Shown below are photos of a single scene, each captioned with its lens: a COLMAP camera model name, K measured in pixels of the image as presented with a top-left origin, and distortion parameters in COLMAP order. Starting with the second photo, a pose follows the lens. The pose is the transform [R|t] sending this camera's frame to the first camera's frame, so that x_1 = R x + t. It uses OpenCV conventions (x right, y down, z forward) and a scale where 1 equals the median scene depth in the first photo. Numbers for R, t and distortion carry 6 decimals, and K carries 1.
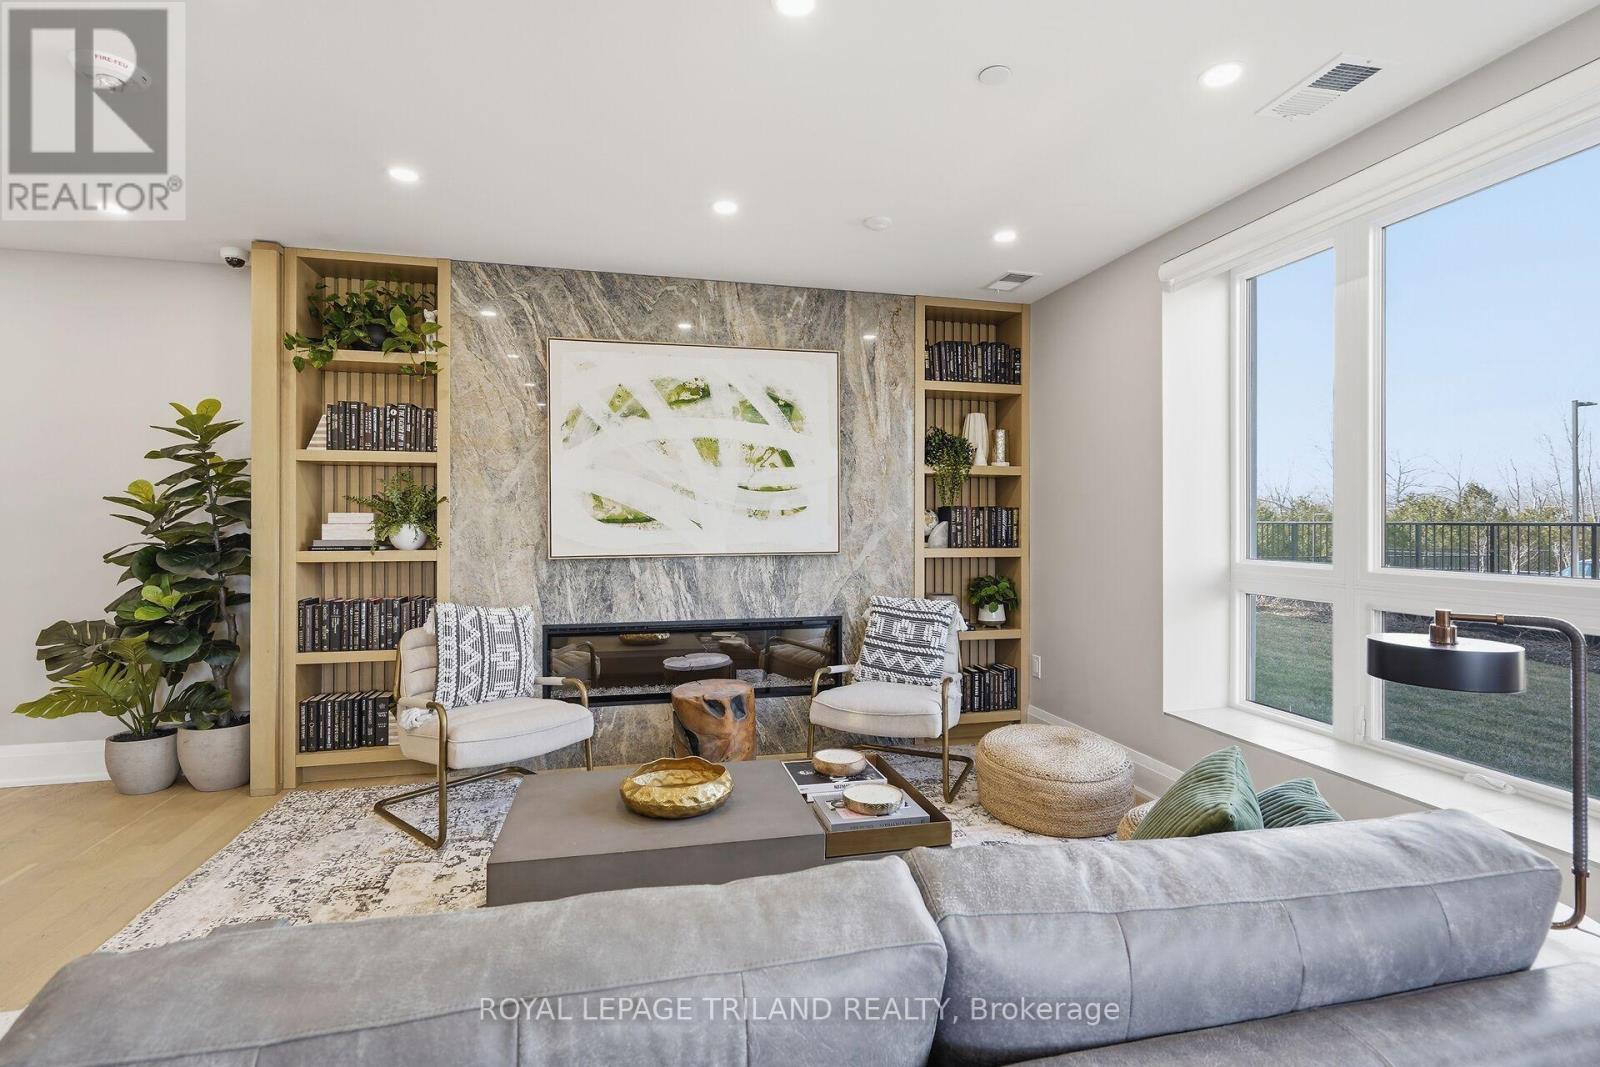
lens RADIAL K [[729.8, 0, 804.7], [0, 729.8, 529.1], [0, 0, 1]] dist [-0.002077, 0.001444]
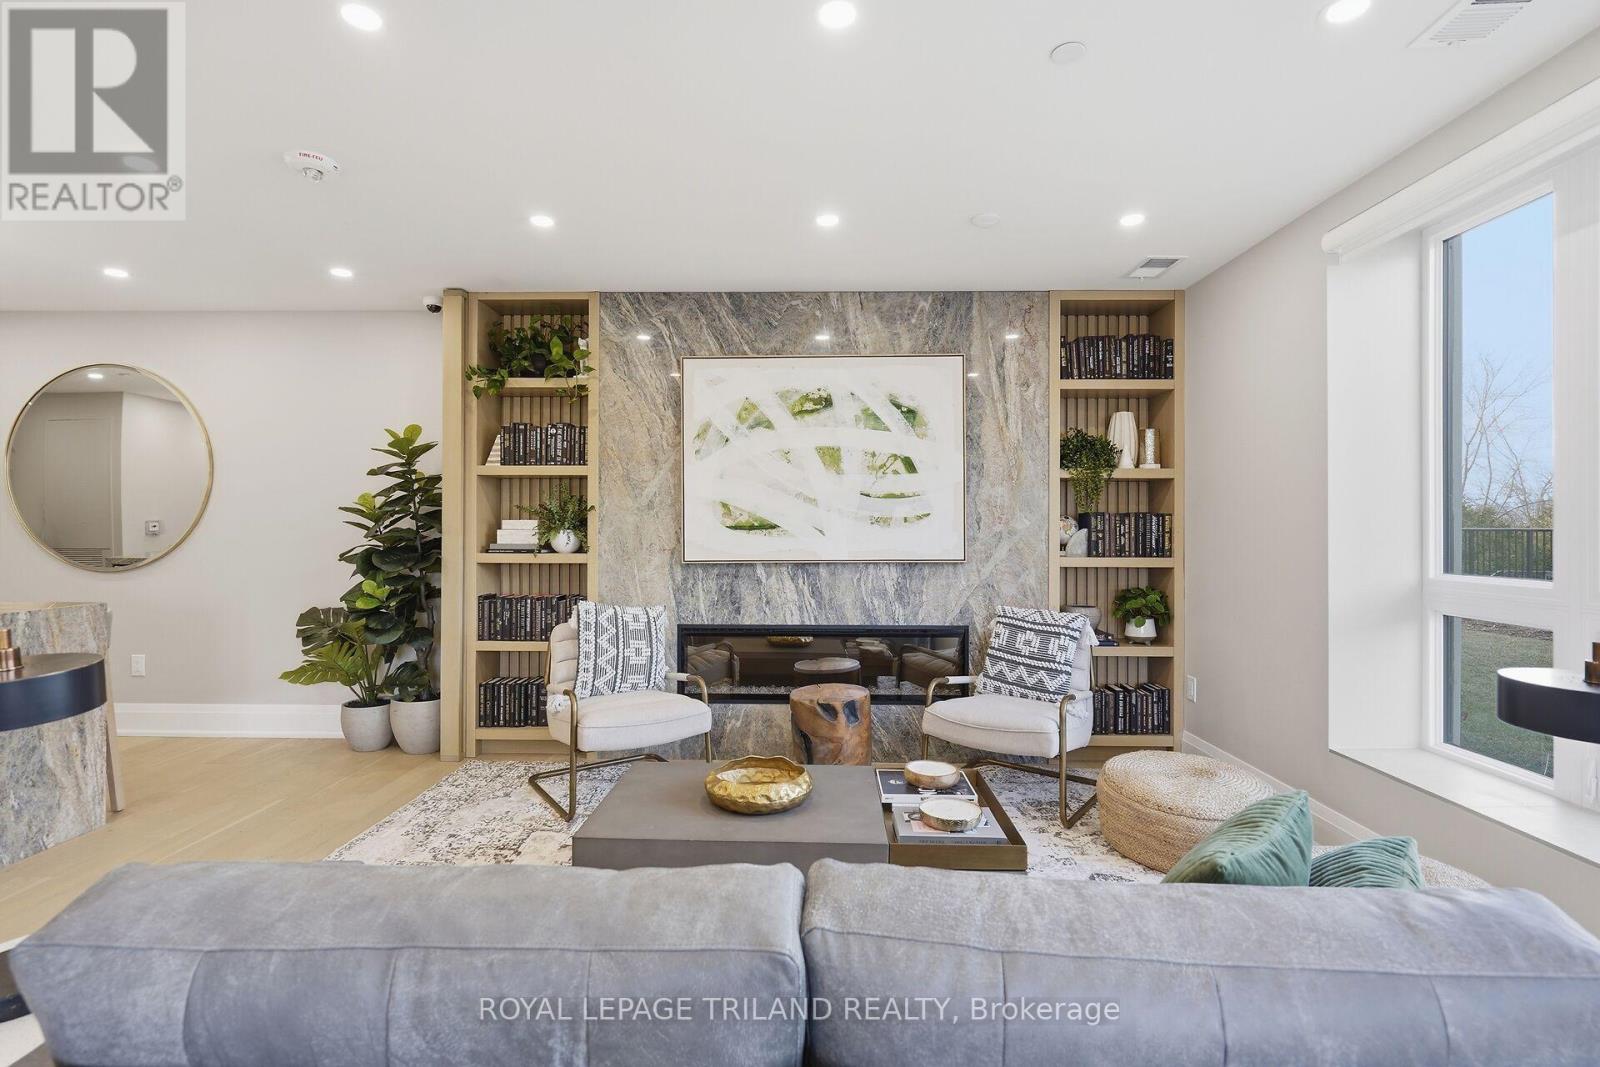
lens RADIAL K [[729.8, 0, 824.9], [0, 729.8, 532.2], [0, 0, 1]] dist [-0.002077, 0.001444]
pose [[0.968906, 0.003588, -0.247404, 0.124799], [-0.004592, 0.999983, -0.003478, -0.001474], [0.247387, 0.004506, 0.968906, 0.010909]]
